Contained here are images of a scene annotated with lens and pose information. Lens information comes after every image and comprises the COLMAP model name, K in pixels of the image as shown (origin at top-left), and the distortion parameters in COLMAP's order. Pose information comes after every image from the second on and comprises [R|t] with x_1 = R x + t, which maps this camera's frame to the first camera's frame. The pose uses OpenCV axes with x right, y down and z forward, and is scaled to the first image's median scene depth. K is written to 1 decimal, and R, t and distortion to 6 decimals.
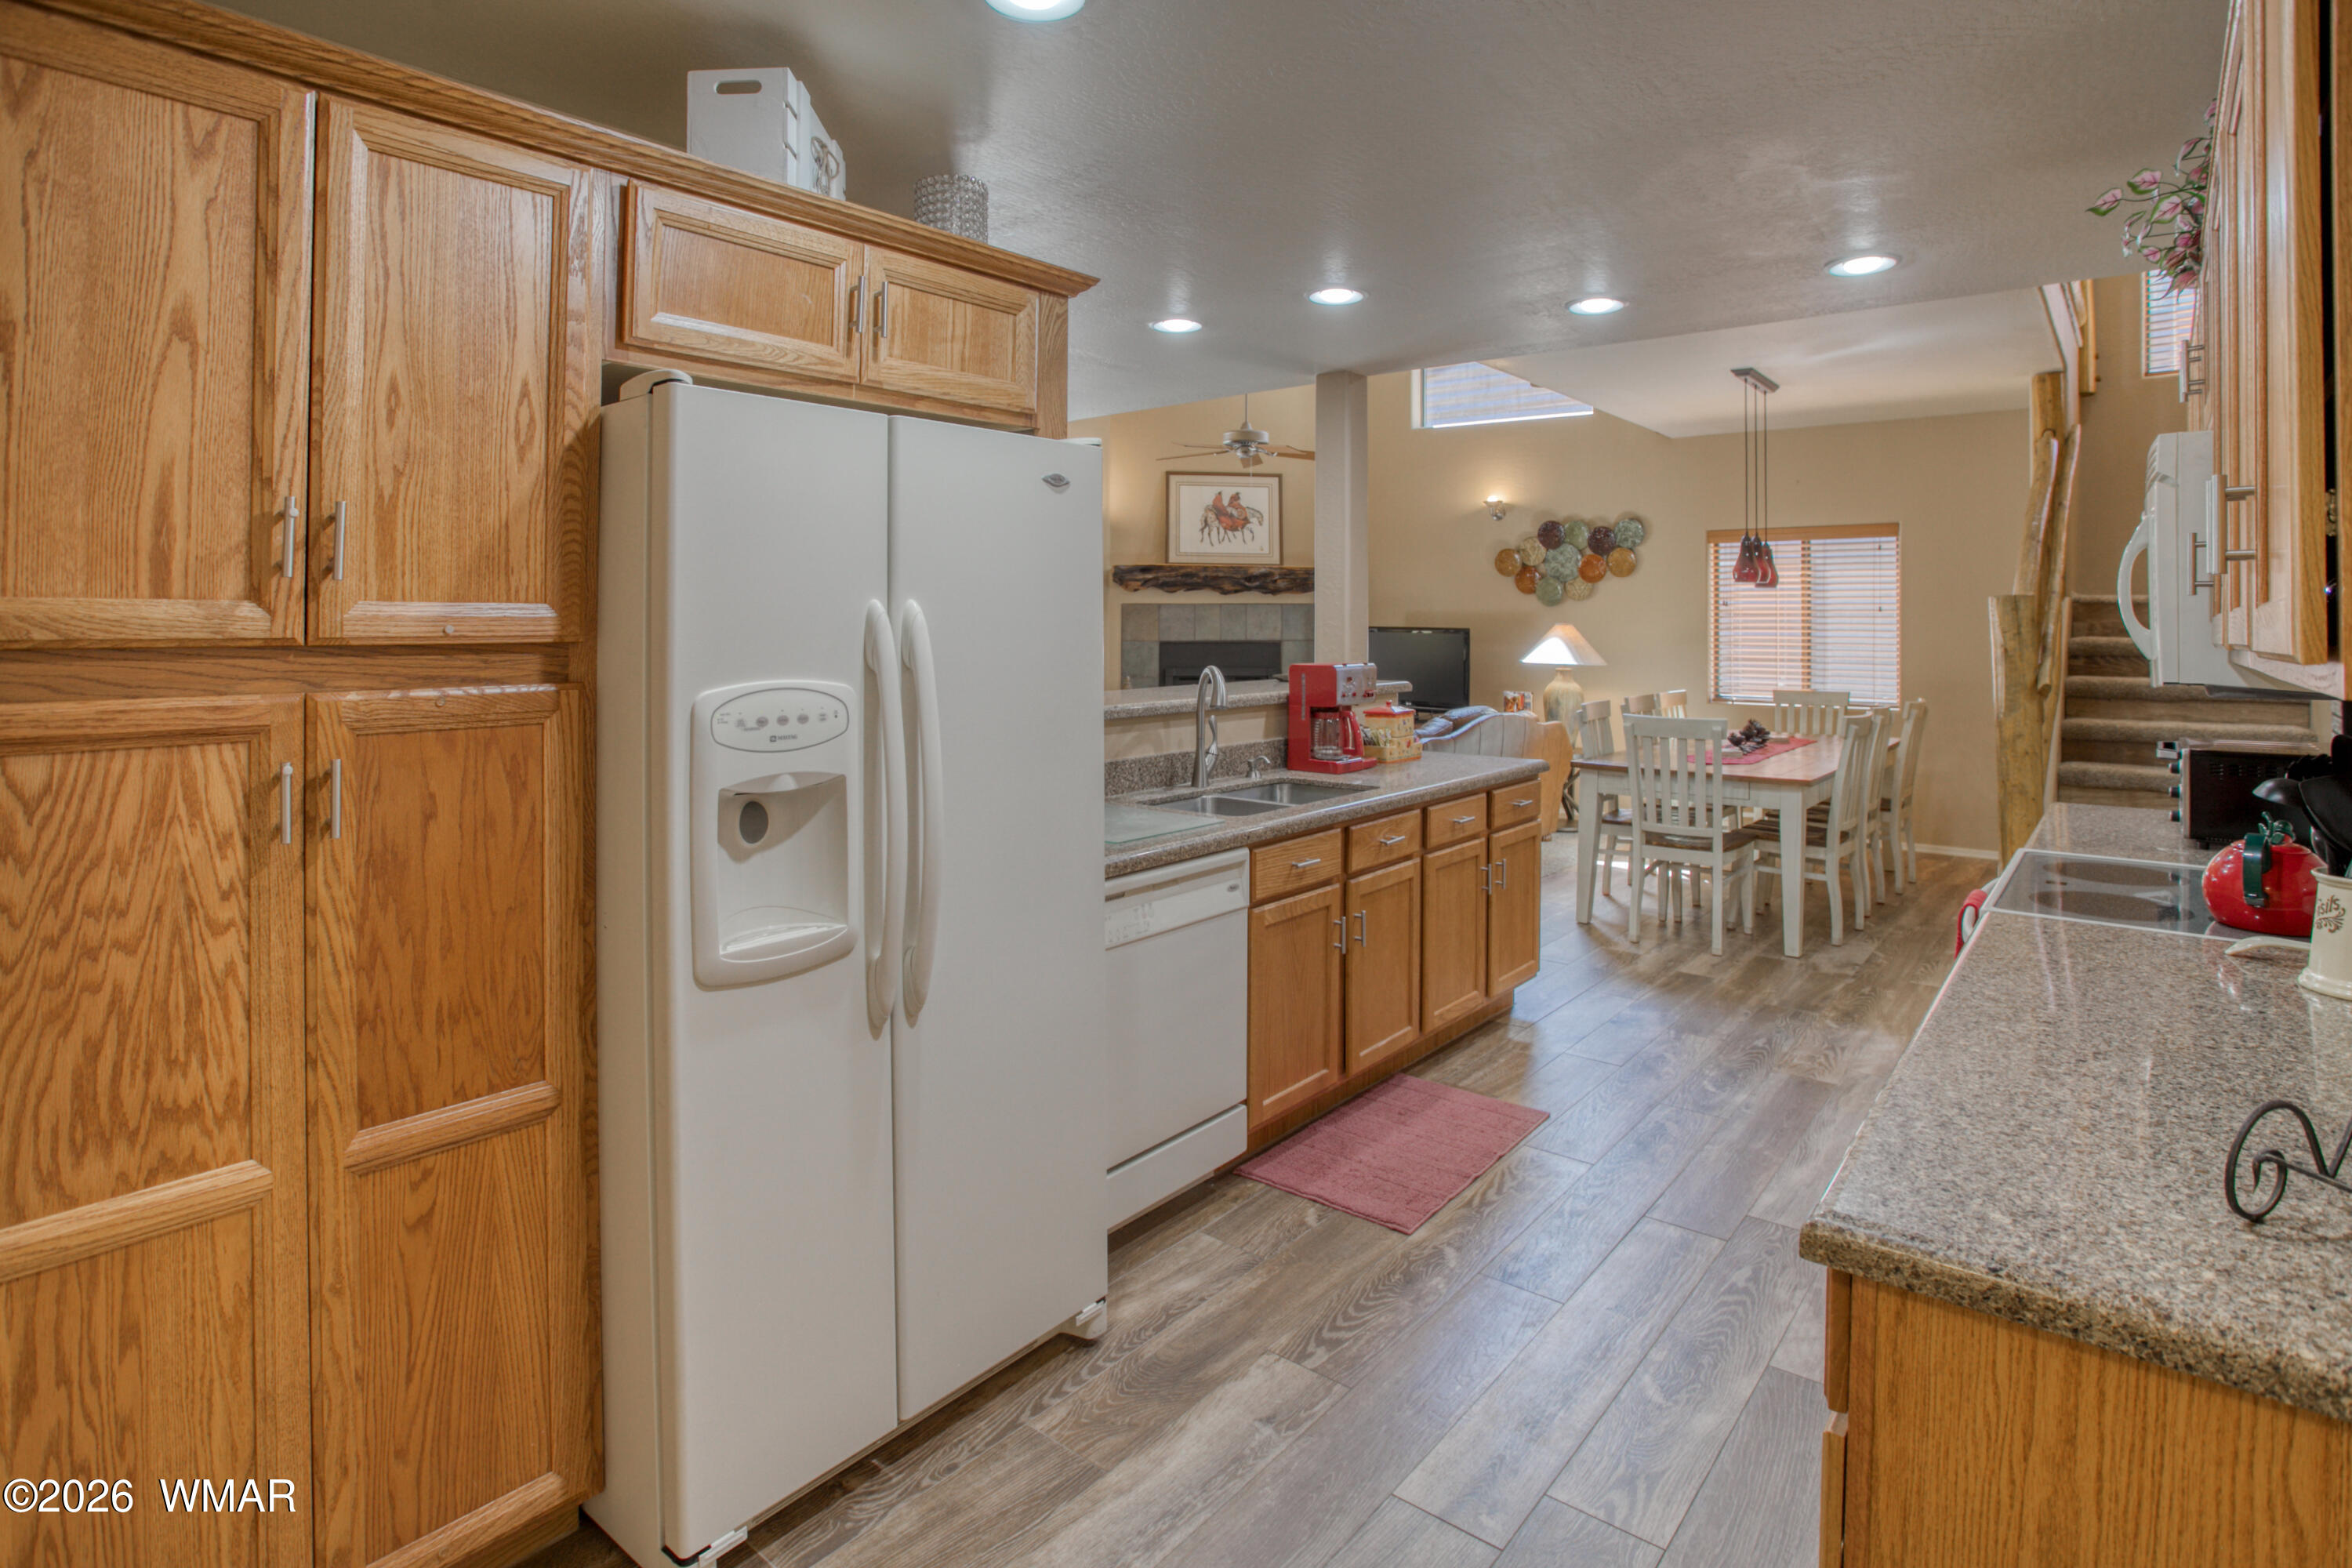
lens RADIAL K [[1174.1, 0, 1149.0], [0, 1174.1, 607.9], [0, 0, 1]] dist [-0.057342, 0.018474]
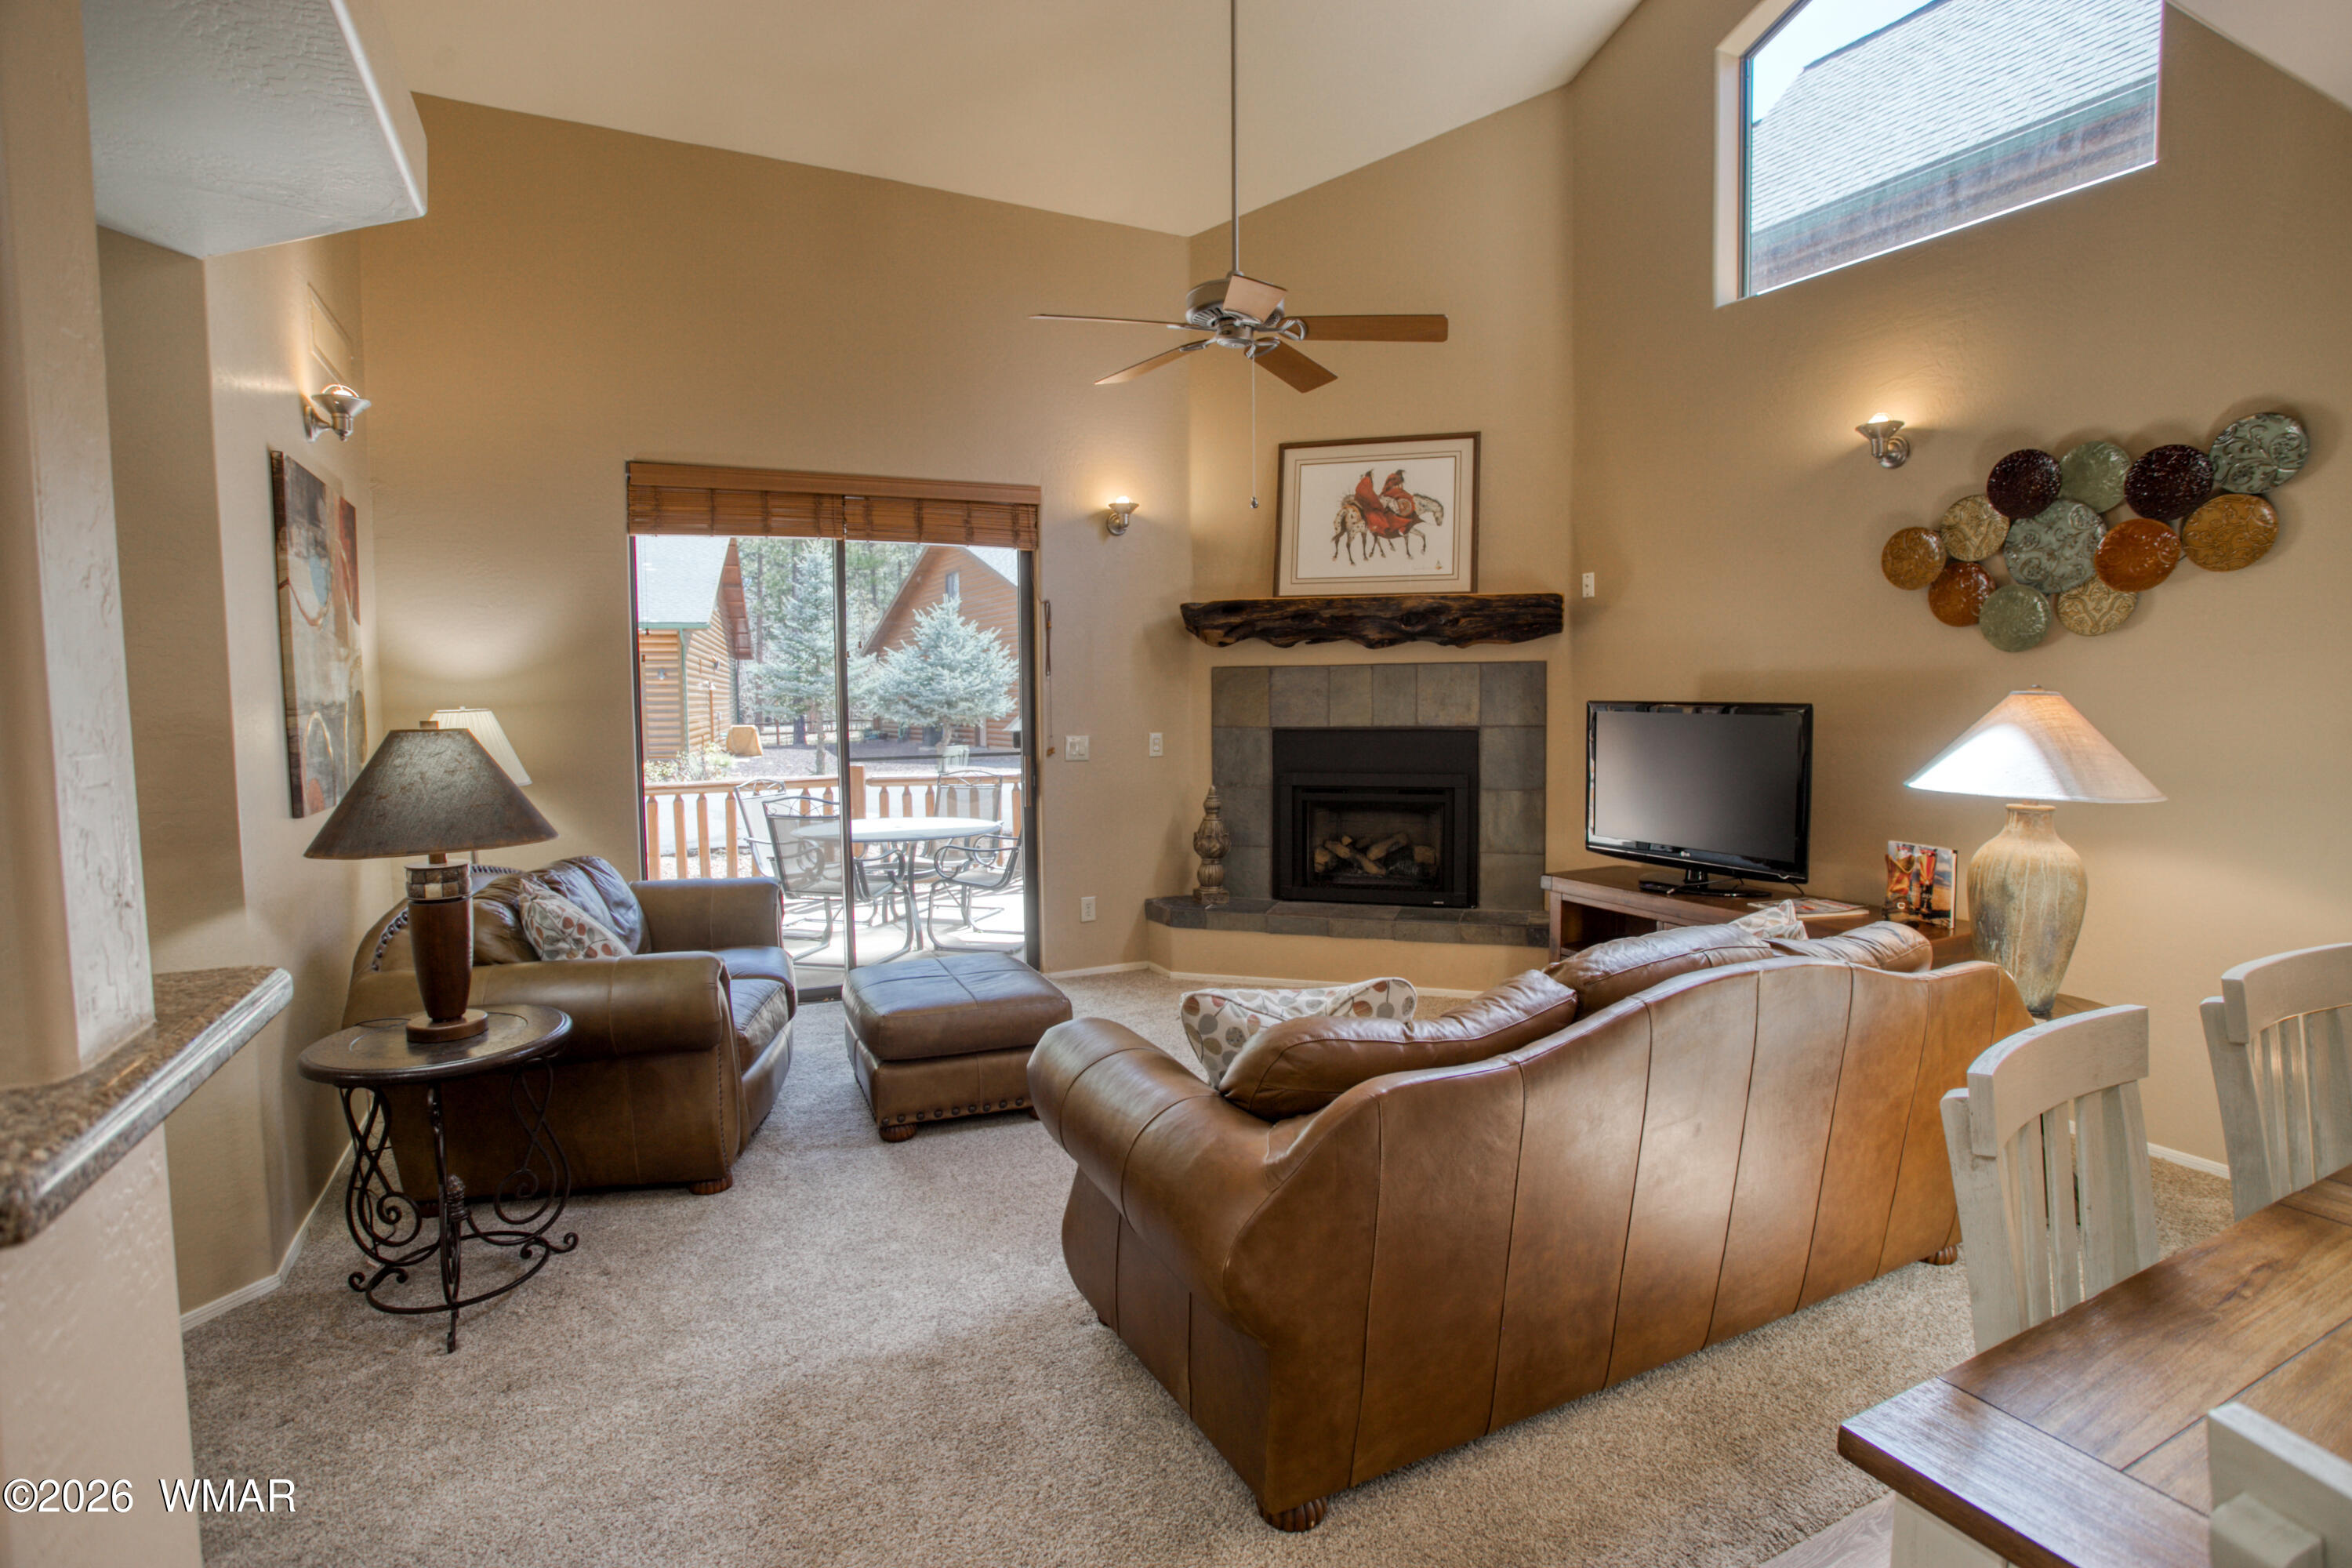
lens RADIAL K [[1174.1, 0, 1130.1], [0, 1174.1, 780.2], [0, 0, 1]] dist [-0.057342, 0.018474]
pose [[0.930395, 0.016326, -0.366195, 0.165858], [0.012684, 0.996976, 0.076674, 0.007840], [0.366339, -0.075981, 0.927374, 0.412951]]
